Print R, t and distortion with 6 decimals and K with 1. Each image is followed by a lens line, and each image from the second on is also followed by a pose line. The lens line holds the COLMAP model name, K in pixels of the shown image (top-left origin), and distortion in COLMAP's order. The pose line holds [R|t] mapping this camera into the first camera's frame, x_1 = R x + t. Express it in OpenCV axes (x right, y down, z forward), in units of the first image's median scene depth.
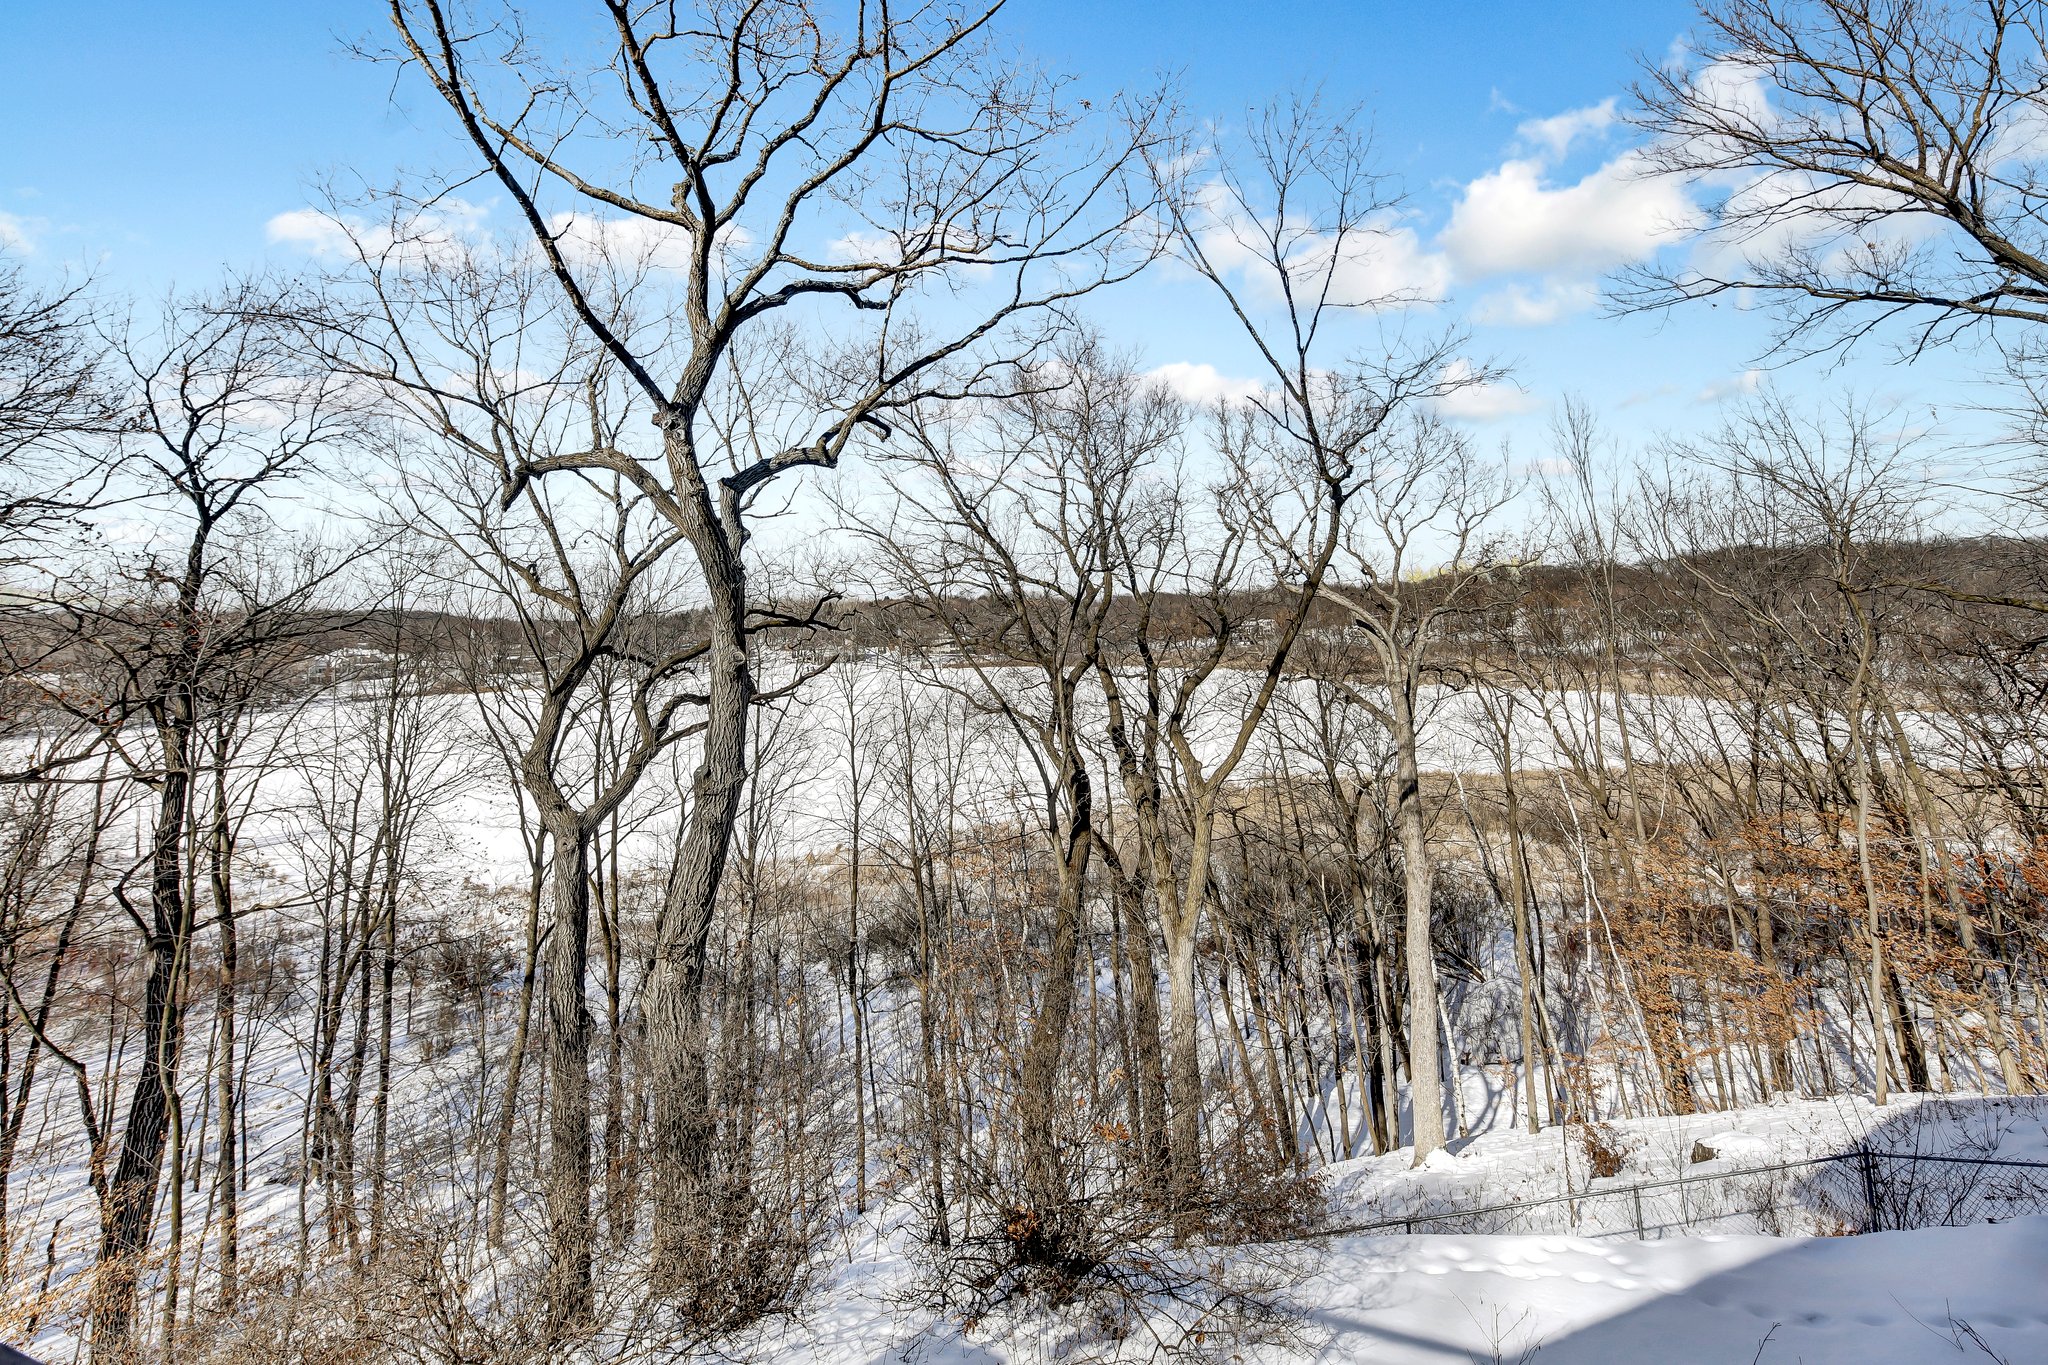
lens RADIAL K [[1012.3, 0, 1018.4], [0, 1012.3, 557.5], [0, 0, 1]] dist [0.003084, -0.001596]
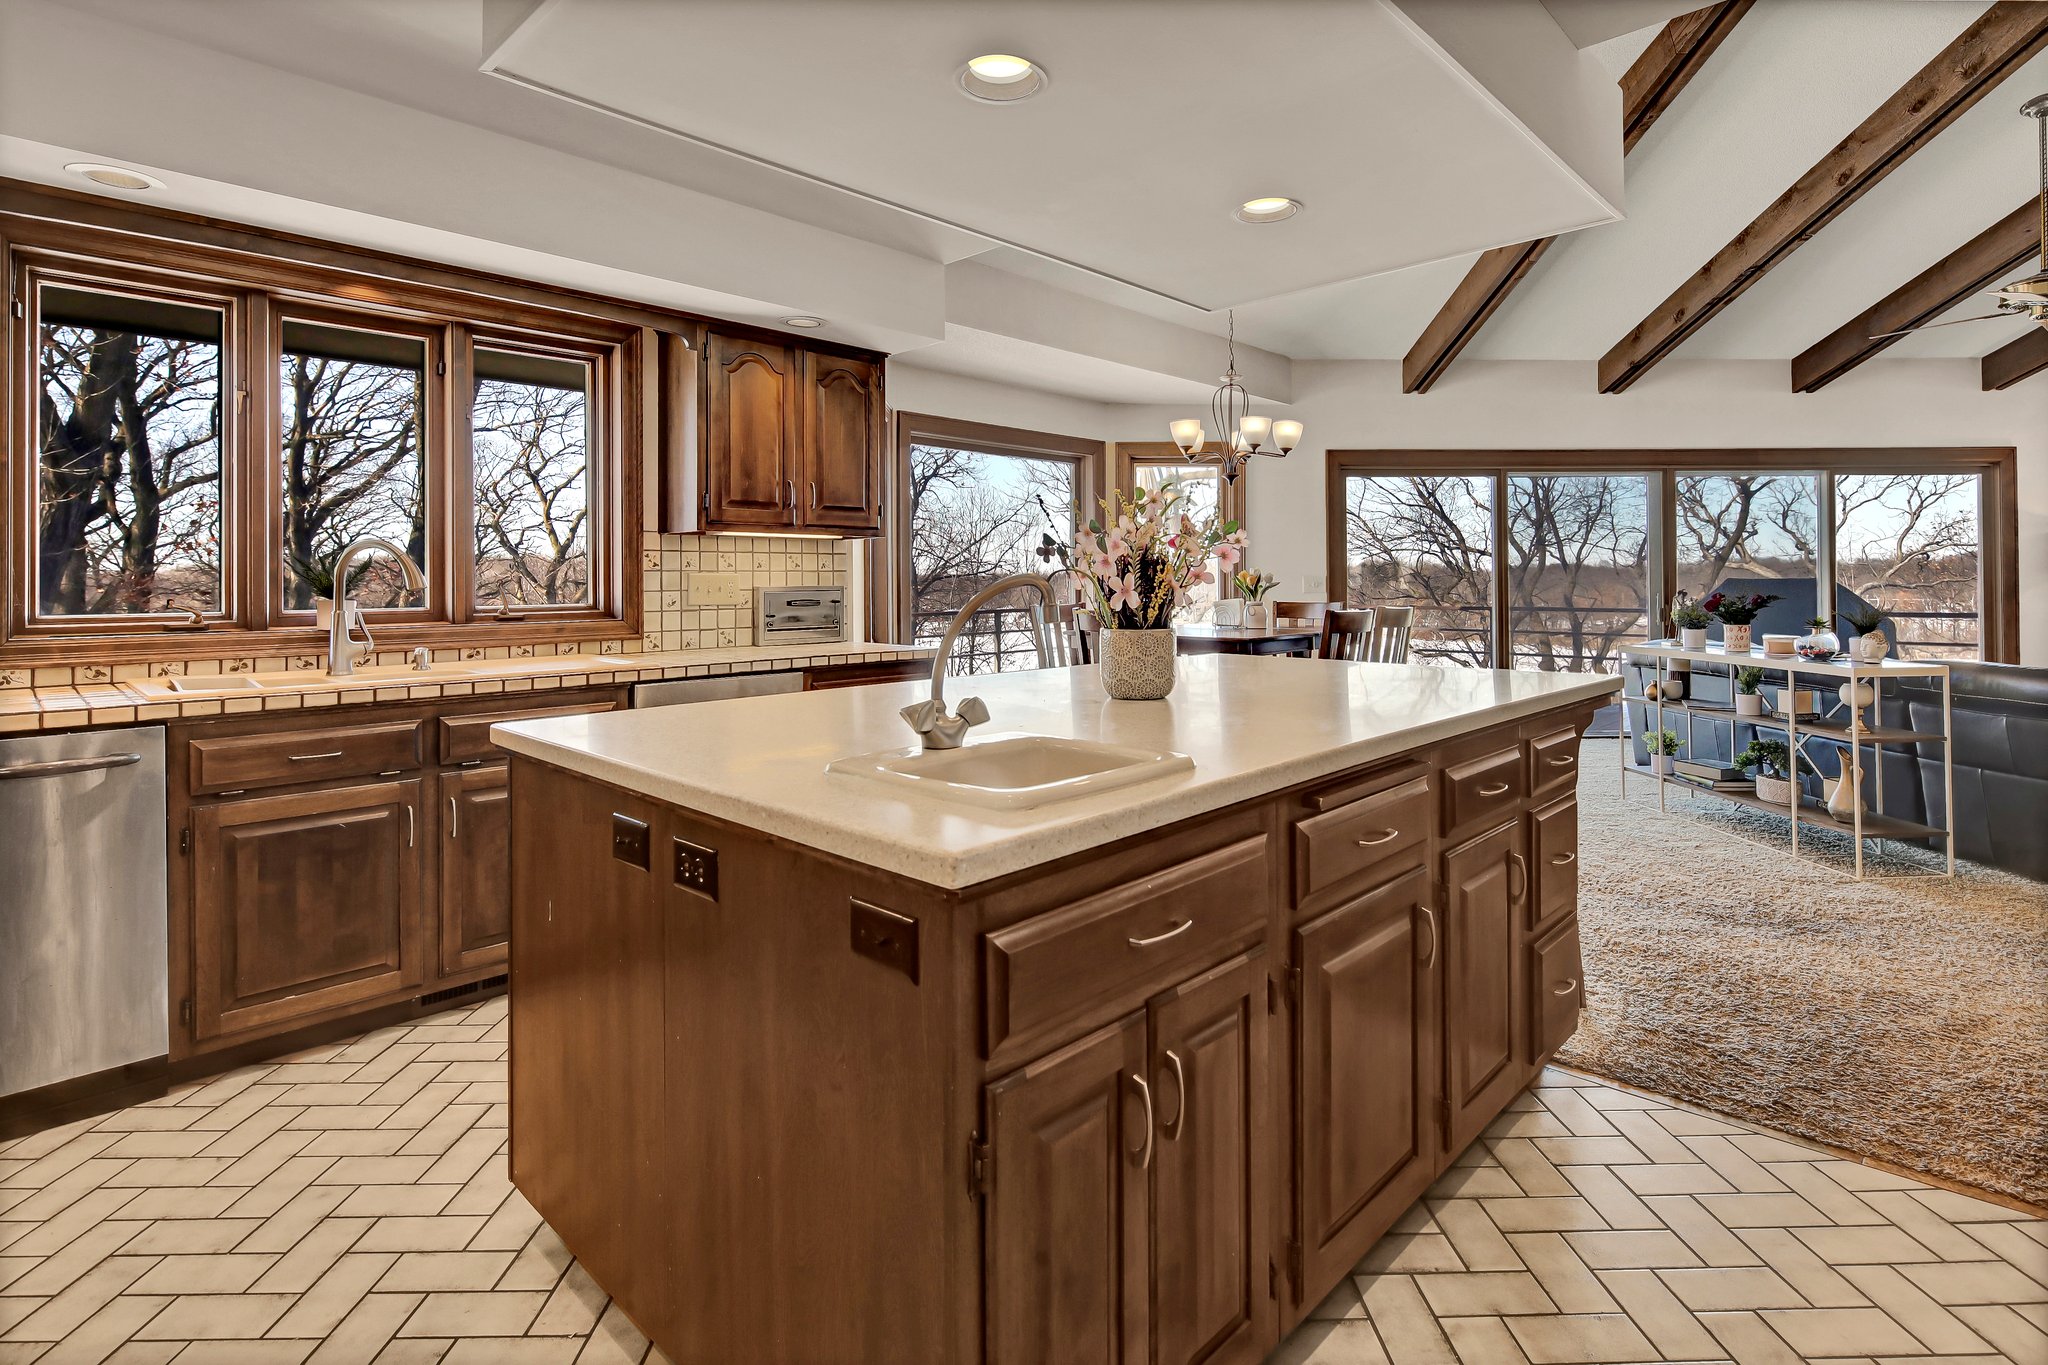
lens RADIAL K [[993.8, 0, 1051.4], [0, 993.8, 564.8], [0, 0, 1]] dist [-0.002763, -0.001548]
pose [[0.939513, 0.025384, -0.341573, -0.065467], [-0.010266, 0.998889, 0.045997, -0.011194], [0.342361, -0.039709, 0.938729, -0.375318]]
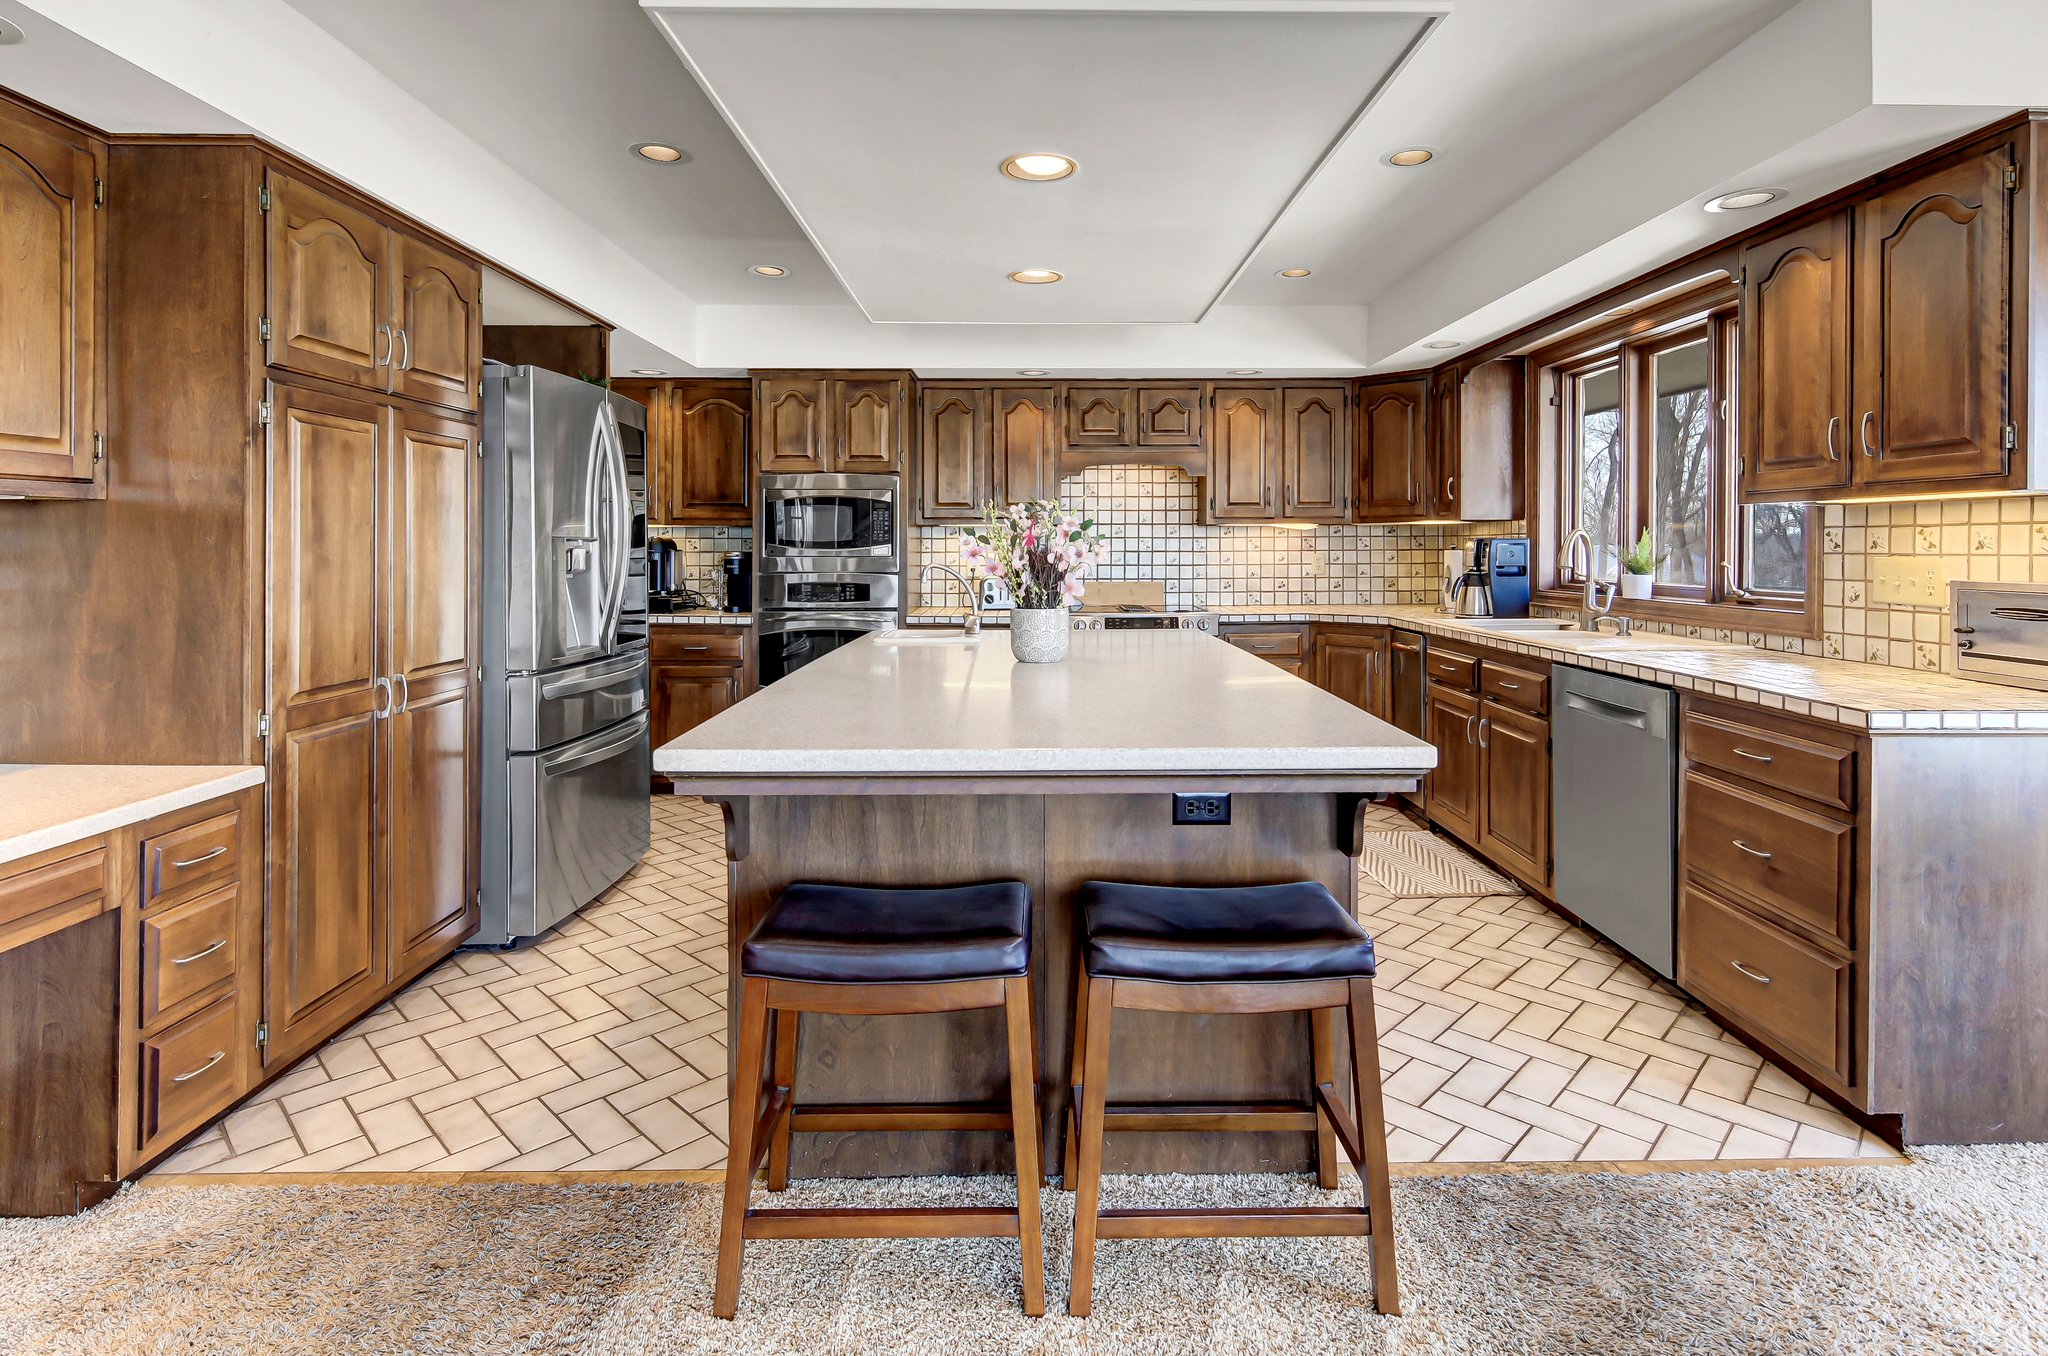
lens RADIAL K [[1017.4, 0, 1032.5], [0, 1017.4, 551.9], [0, 0, 1]] dist [-0.001963, -0.000493]
pose [[-0.912996, 0.039649, -0.406038, -0.042831], [0.055361, 0.998101, -0.027017, -0.005614], [0.404195, -0.047145, -0.913457, -0.205731]]
